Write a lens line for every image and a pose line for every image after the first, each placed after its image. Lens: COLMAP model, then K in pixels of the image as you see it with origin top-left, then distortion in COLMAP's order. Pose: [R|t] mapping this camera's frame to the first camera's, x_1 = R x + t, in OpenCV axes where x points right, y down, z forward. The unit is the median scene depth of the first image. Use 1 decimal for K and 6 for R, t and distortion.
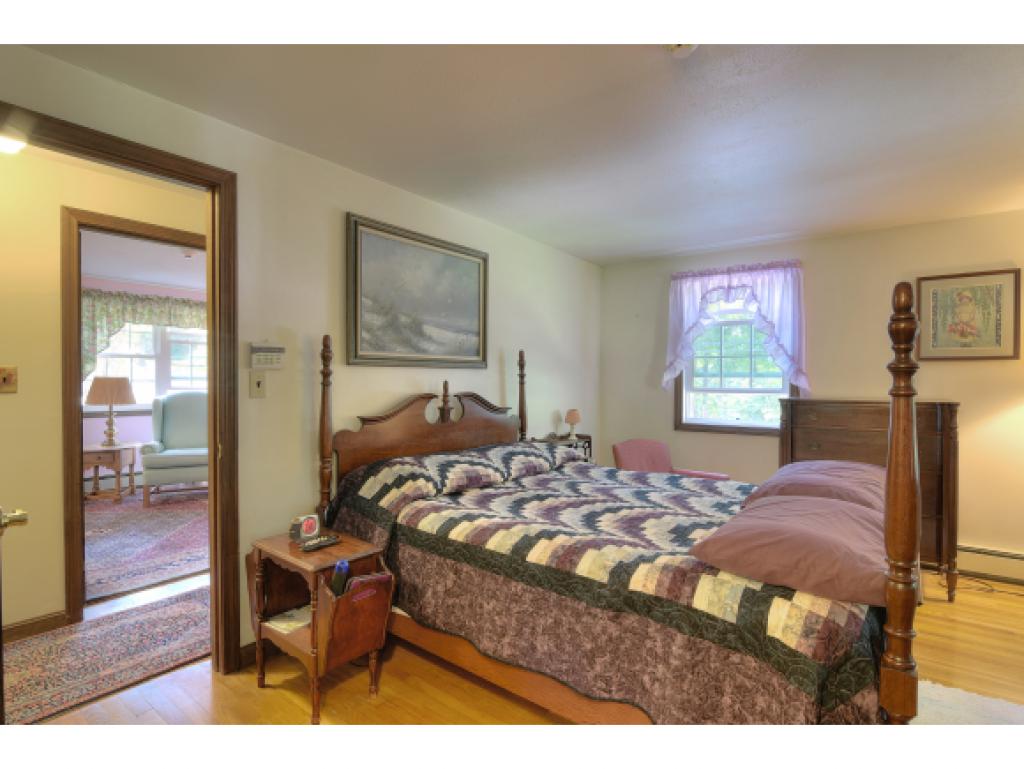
lens RADIAL K [[530.3, 0, 504.1], [0, 530.3, 382.9], [0, 0, 1]] dist [-0.013611, -0.000674]
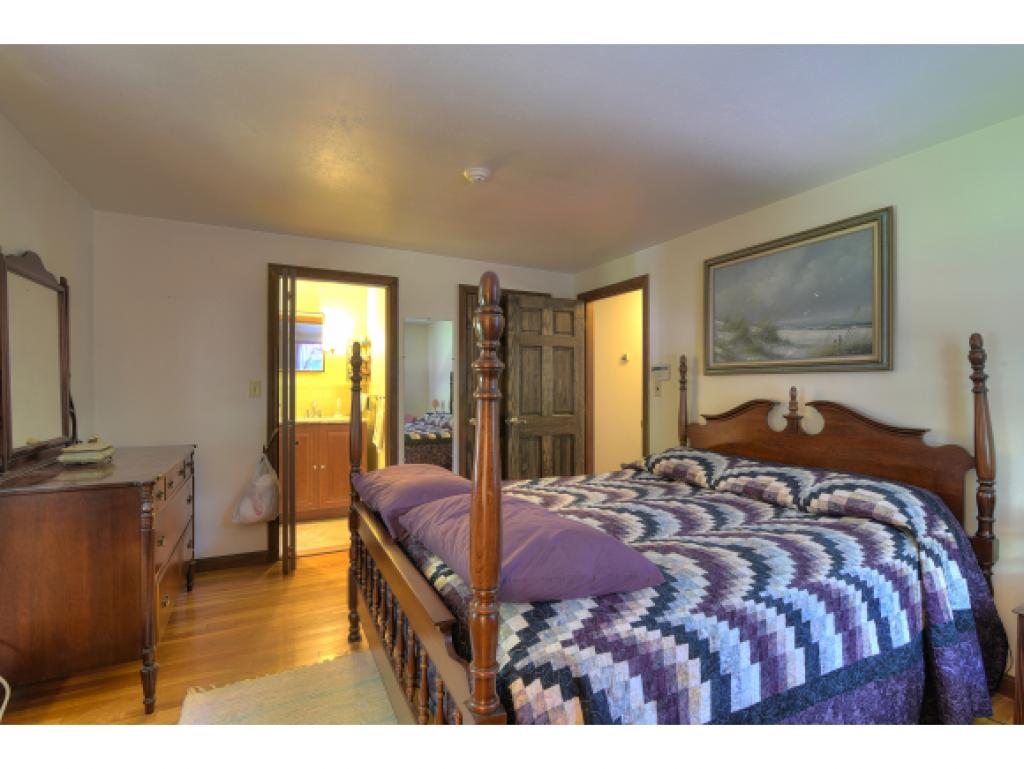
lens RADIAL K [[474.6, 0, 512.5], [0, 474.6, 387.0], [0, 0, 1]] dist [0.000449, 0.000067]
pose [[-0.430252, -0.002720, -0.902705, 0.756000], [-0.008160, 0.999966, 0.000876, -0.000673], [0.902672, 0.007743, -0.430260, 0.825910]]
